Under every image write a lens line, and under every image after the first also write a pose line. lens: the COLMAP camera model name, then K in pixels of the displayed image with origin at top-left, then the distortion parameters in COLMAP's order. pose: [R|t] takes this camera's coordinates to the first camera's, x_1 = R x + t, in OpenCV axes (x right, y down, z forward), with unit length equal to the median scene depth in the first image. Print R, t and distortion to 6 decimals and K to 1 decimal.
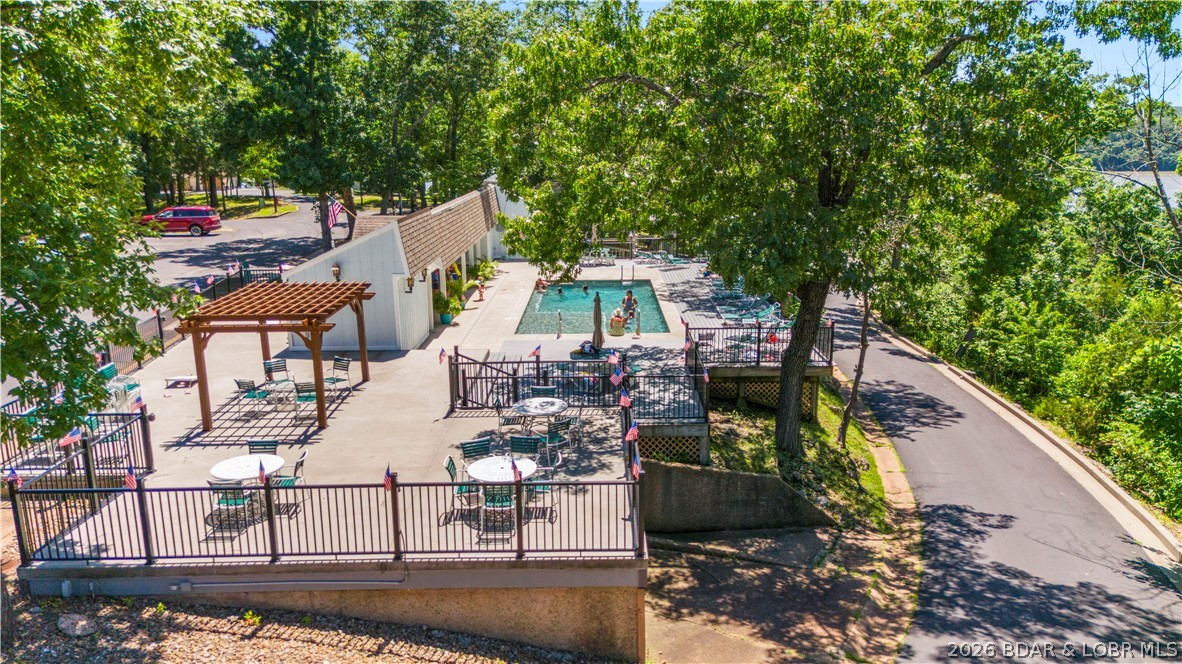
lens RADIAL K [[869.2, 0, 595.6], [0, 869.2, 332.3], [0, 0, 1]] dist [0.049106, -0.030835]
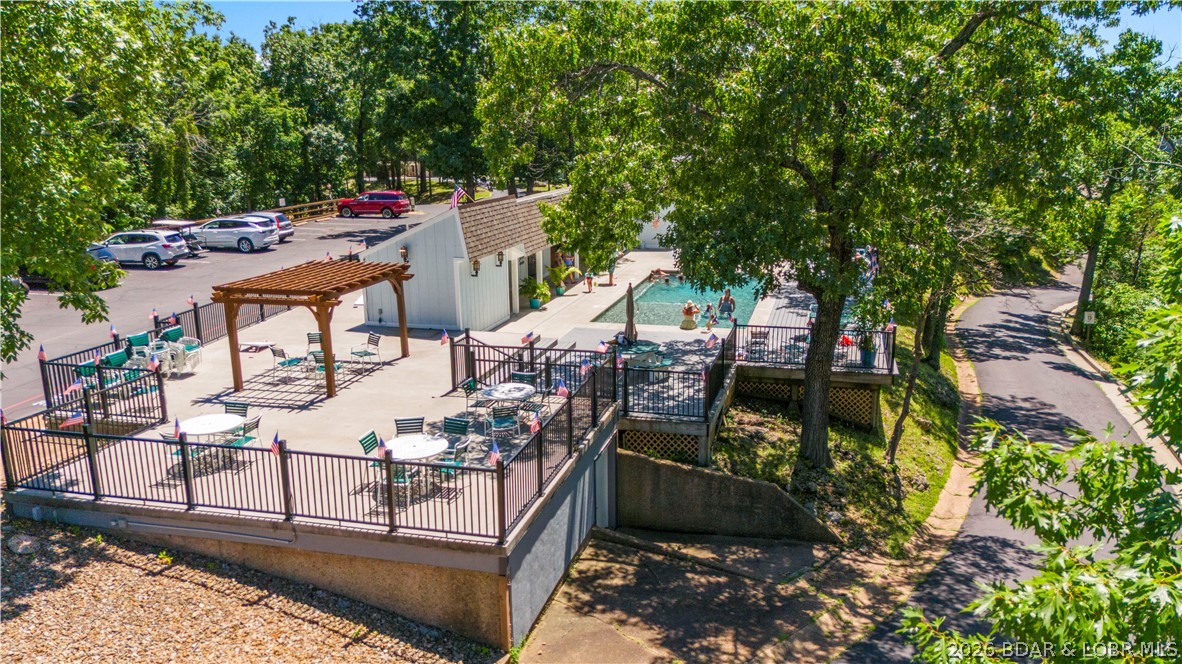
lens RADIAL K [[869.2, 0, 600.5], [0, 869.2, 334.0], [0, 0, 1]] dist [0.049106, -0.030835]
pose [[0.966474, 0.058064, -0.250113, 0.279660], [-0.054565, 0.998291, 0.020907, -0.009062], [0.250899, -0.006559, 0.967991, 0.038218]]
